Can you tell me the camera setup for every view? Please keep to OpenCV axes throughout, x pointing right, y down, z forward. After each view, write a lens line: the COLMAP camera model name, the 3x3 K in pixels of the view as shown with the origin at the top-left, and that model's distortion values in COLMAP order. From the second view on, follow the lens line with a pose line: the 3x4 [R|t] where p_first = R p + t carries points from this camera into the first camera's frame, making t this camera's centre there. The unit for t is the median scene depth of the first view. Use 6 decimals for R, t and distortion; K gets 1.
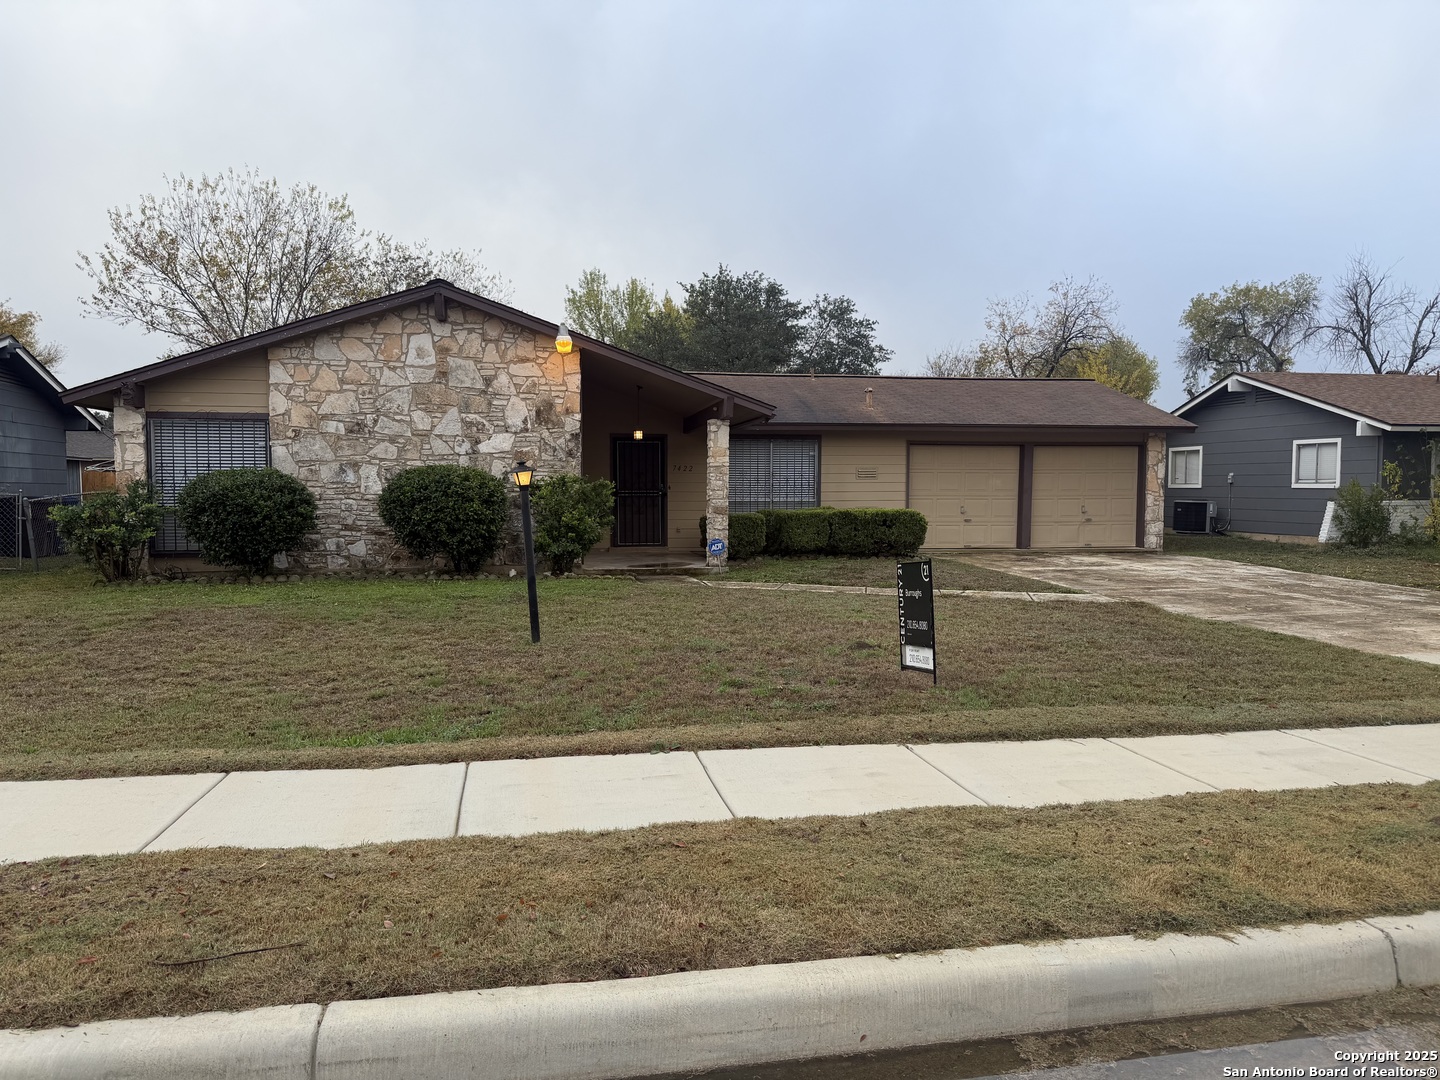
lens RADIAL K [[1038.5, 0, 721.2], [0, 1038.5, 541.3], [0, 0, 1]] dist [0.057320, -0.079099]
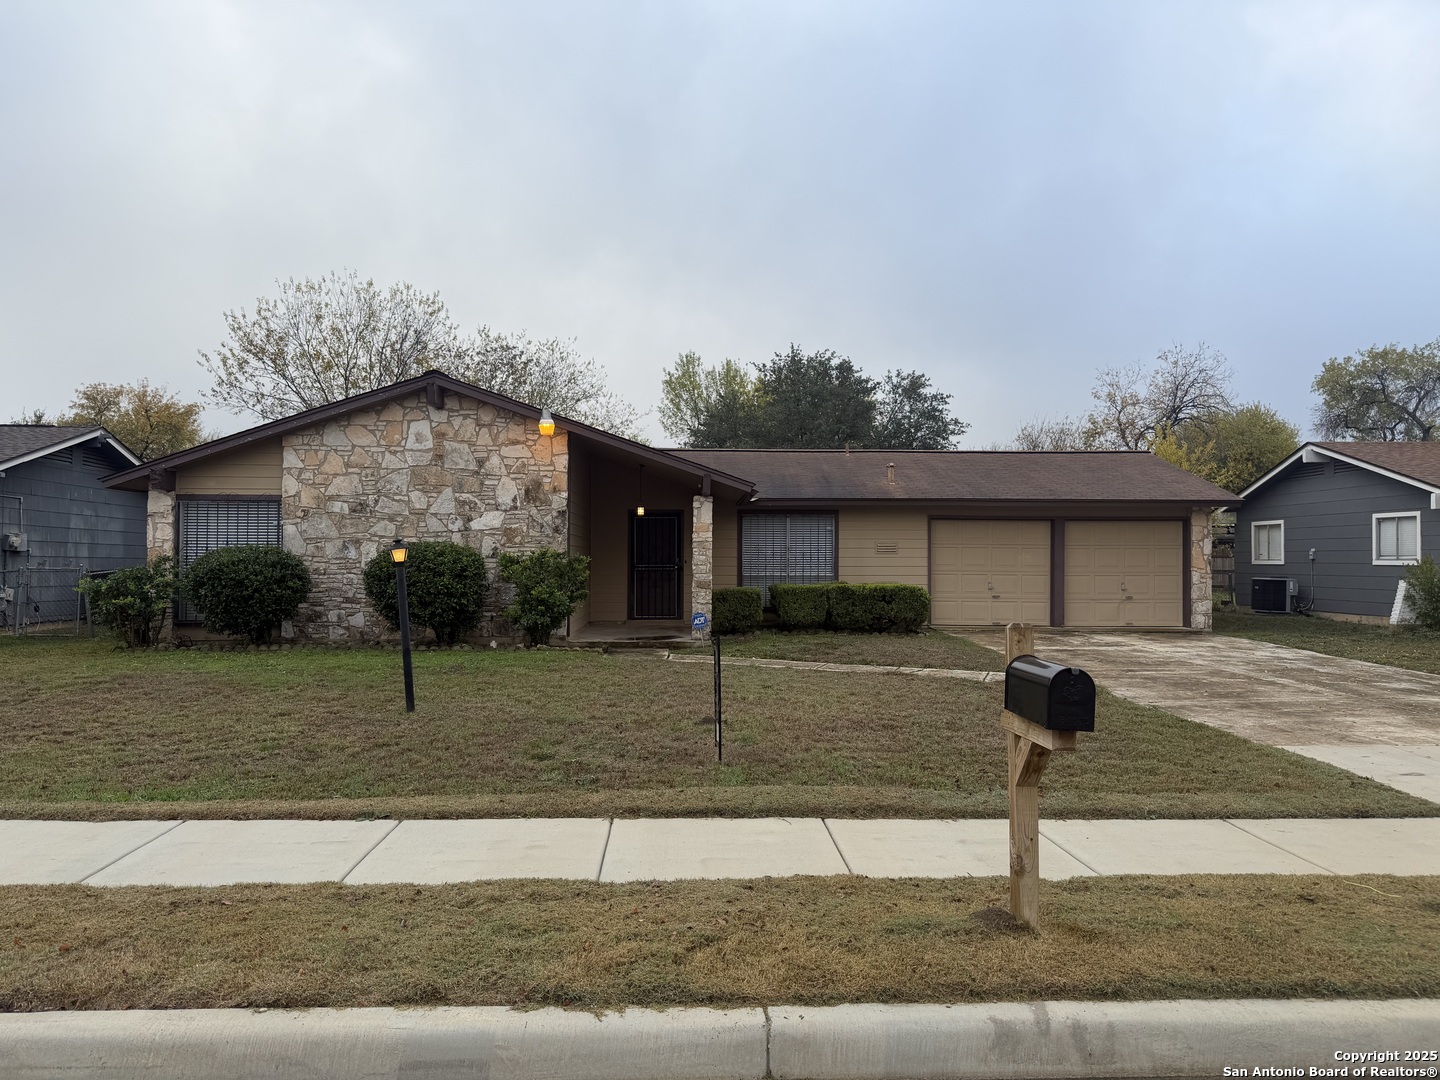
lens RADIAL K [[1038.5, 0, 726.1], [0, 1038.5, 533.5], [0, 0, 1]] dist [0.057320, -0.079099]
pose [[0.989235, -0.001773, -0.146326, 0.178295], [-0.009545, 0.997016, -0.076608, -0.002698], [0.146025, 0.077180, 0.986266, -0.005408]]
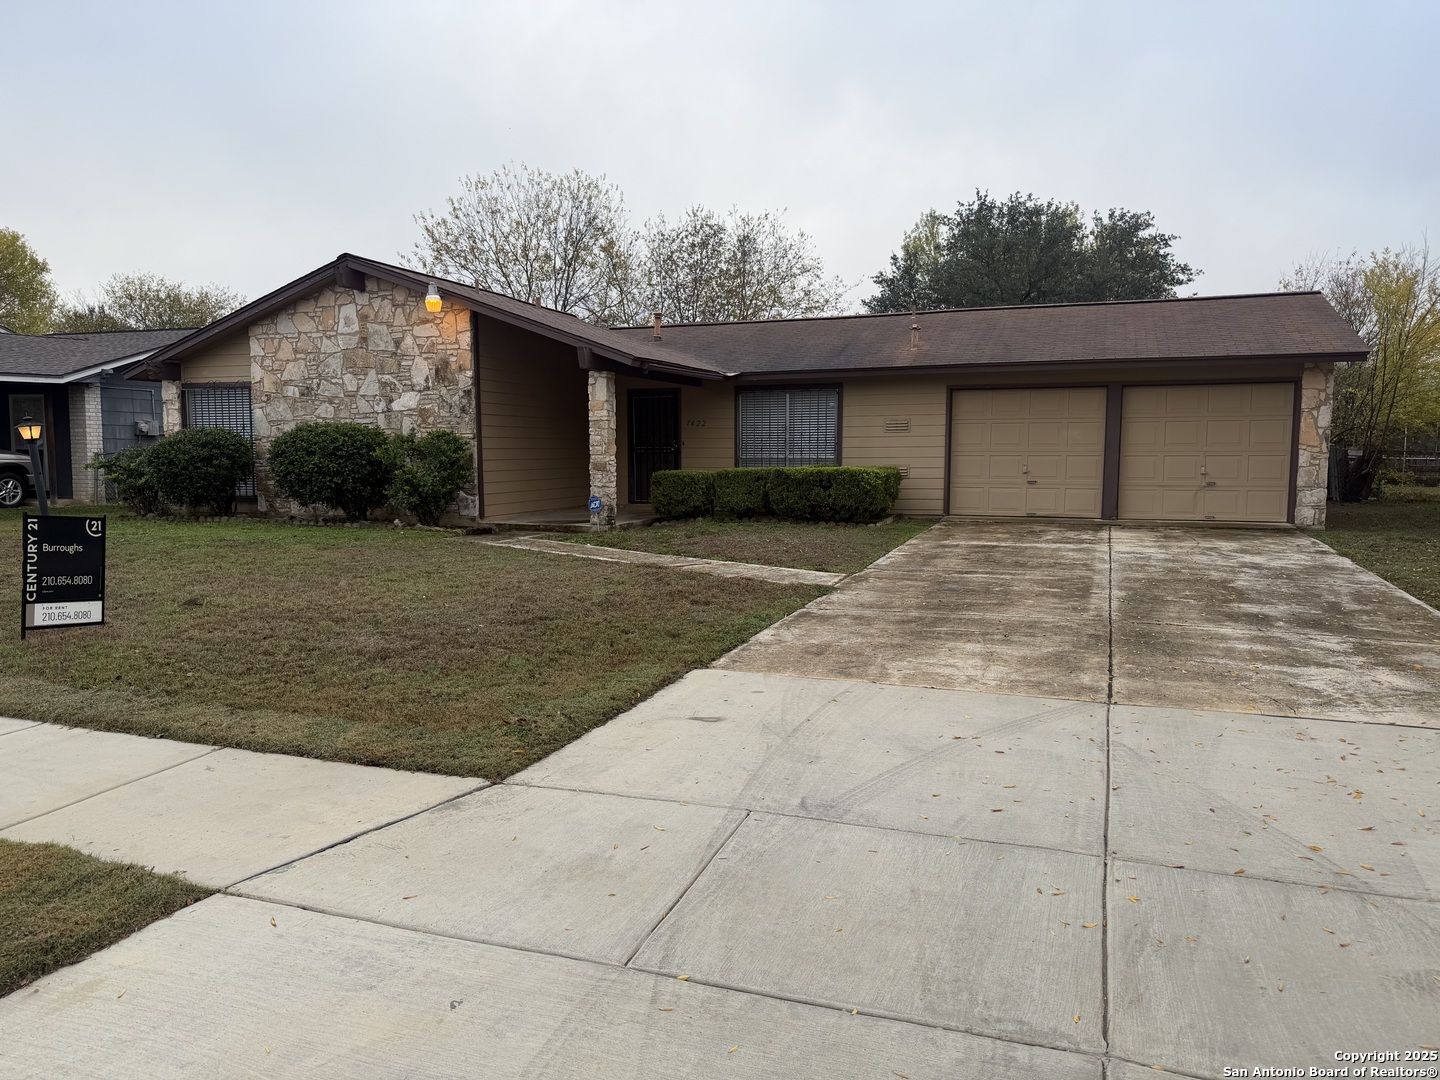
lens RADIAL K [[1038.5, 0, 730.6], [0, 1038.5, 554.0], [0, 0, 1]] dist [0.057320, -0.079099]
pose [[0.848778, 0.051822, -0.526204, 0.642481], [-0.024210, 0.997951, 0.059229, -0.009390], [0.528195, -0.037533, 0.848293, 0.257737]]
